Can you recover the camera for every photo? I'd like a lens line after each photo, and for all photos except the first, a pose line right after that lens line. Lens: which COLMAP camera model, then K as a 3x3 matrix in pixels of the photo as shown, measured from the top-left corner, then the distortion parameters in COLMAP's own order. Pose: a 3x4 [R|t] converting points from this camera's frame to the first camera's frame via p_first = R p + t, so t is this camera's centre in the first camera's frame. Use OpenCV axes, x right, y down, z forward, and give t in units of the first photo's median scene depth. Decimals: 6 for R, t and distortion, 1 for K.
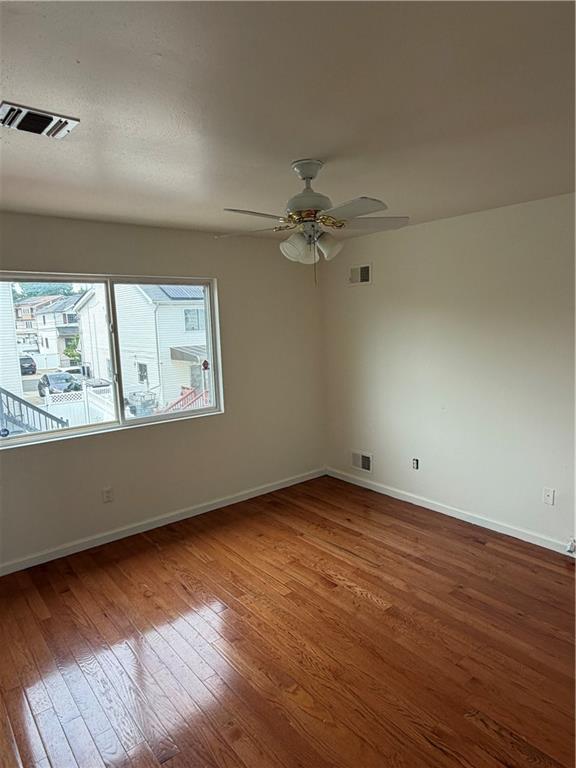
lens RADIAL K [[469.8, 0, 286.8], [0, 469.8, 383.4], [0, 0, 1]] dist [-0.009946, 0.000913]
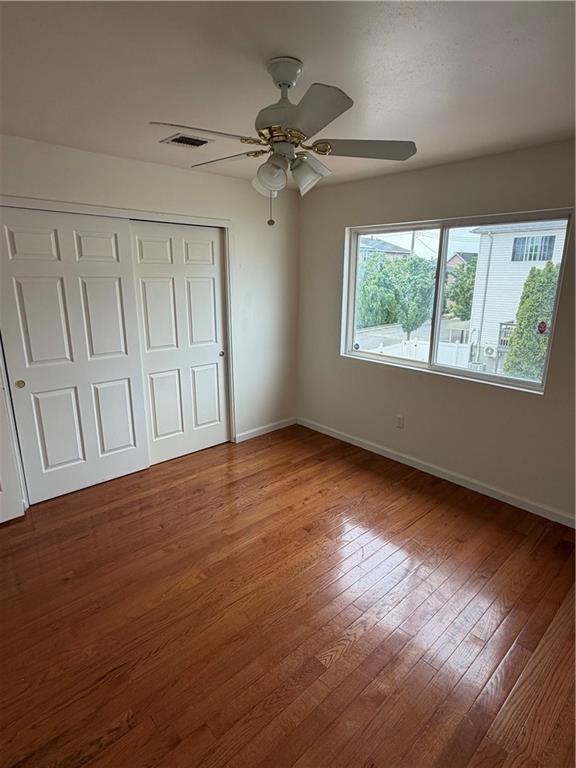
lens RADIAL K [[401.6, 0, 281.7], [0, 401.6, 382.7], [0, 0, 1]] dist [-0.000431, 0.000555]
pose [[0.067469, 0.288091, -0.955223, 0.573368], [-0.140947, 0.950555, 0.276728, -0.095393], [0.987715, 0.115965, 0.104739, 0.671166]]
